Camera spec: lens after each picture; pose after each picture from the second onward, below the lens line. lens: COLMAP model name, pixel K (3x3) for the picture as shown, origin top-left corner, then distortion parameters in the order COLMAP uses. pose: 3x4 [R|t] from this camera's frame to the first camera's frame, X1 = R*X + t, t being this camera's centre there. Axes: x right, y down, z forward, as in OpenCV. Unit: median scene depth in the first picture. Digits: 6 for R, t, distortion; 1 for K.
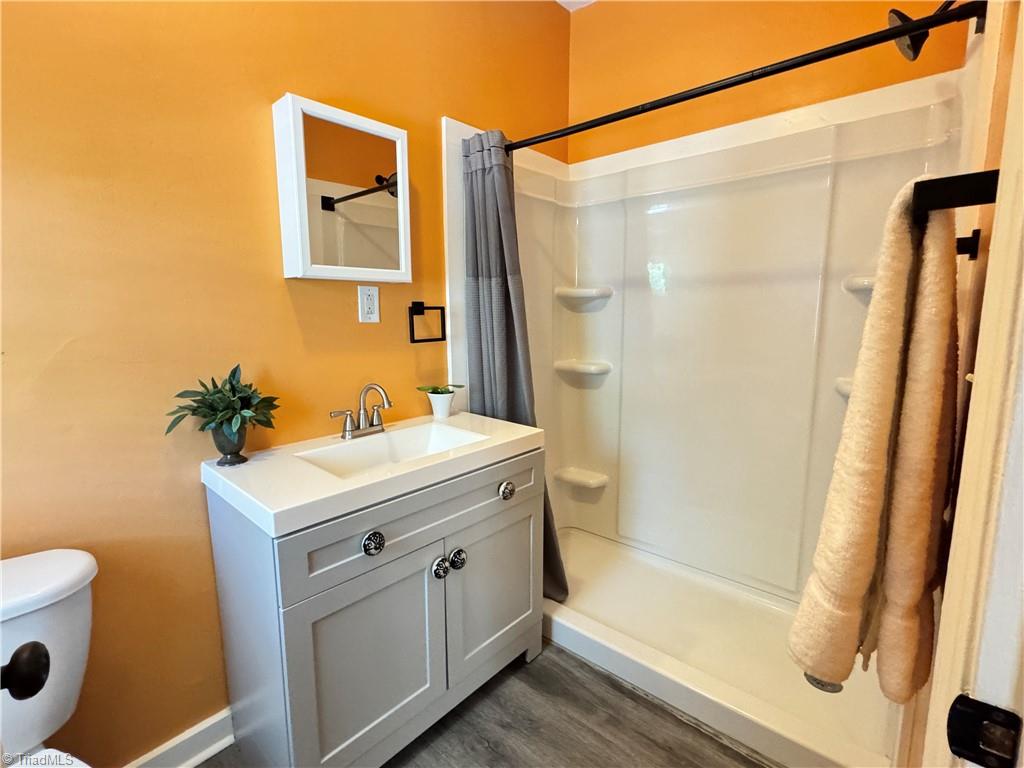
lens RADIAL K [[475.9, 0, 505.1], [0, 475.9, 382.5], [0, 0, 1]] dist [0.000363, -0.000689]
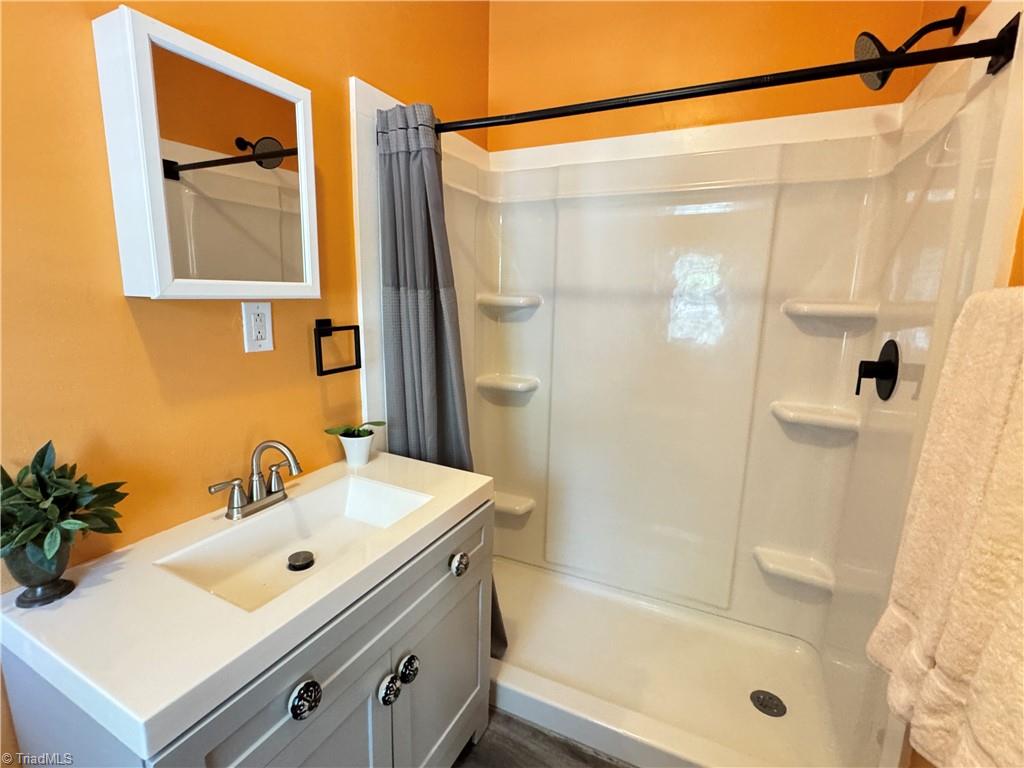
lens RADIAL K [[475.9, 0, 505.1], [0, 475.9, 382.5], [0, 0, 1]] dist [0.000363, -0.000689]
pose [[0.962210, -0.027619, 0.270903, -0.115823], [0.015949, 0.998851, 0.045187, -0.101200], [-0.271840, -0.039159, 0.961545, 0.184067]]
